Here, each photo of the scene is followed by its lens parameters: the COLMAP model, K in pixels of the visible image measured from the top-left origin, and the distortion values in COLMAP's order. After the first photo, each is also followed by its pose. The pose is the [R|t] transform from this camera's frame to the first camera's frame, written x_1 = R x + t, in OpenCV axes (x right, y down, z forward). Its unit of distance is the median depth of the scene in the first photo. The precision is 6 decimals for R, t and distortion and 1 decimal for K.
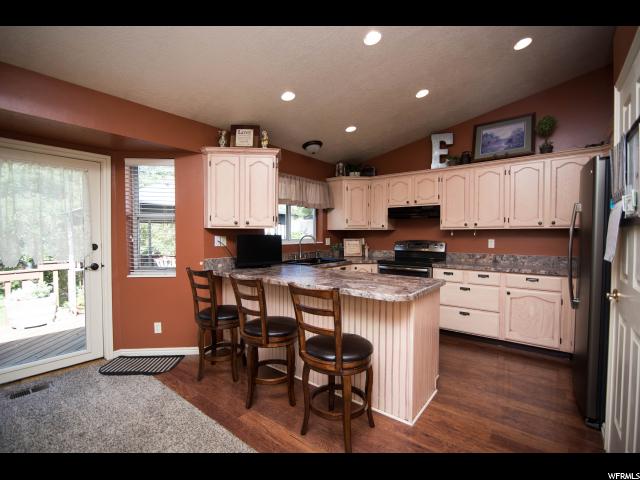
lens RADIAL K [[295.2, 0, 319.5], [0, 295.2, 241.1], [0, 0, 1]] dist [-0.020155, 0.000501]
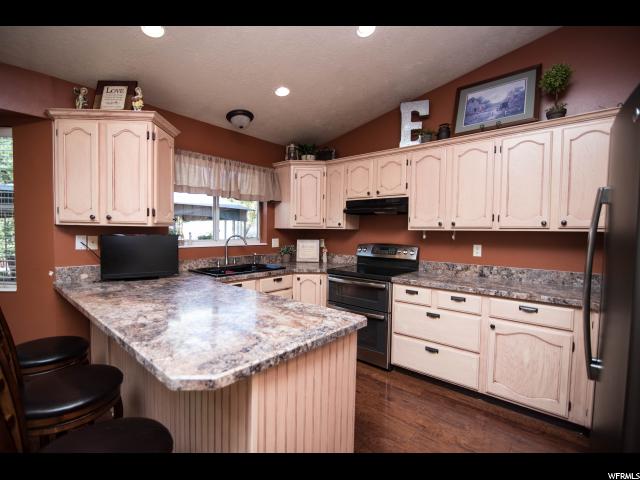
lens RADIAL K [[295.2, 0, 320.7], [0, 295.2, 241.3], [0, 0, 1]] dist [-0.020155, 0.000501]
pose [[0.999145, 0.015191, -0.038456, 0.246062], [-0.014795, 0.999835, 0.010541, -0.017727], [0.038610, -0.009963, 0.999205, 0.282608]]
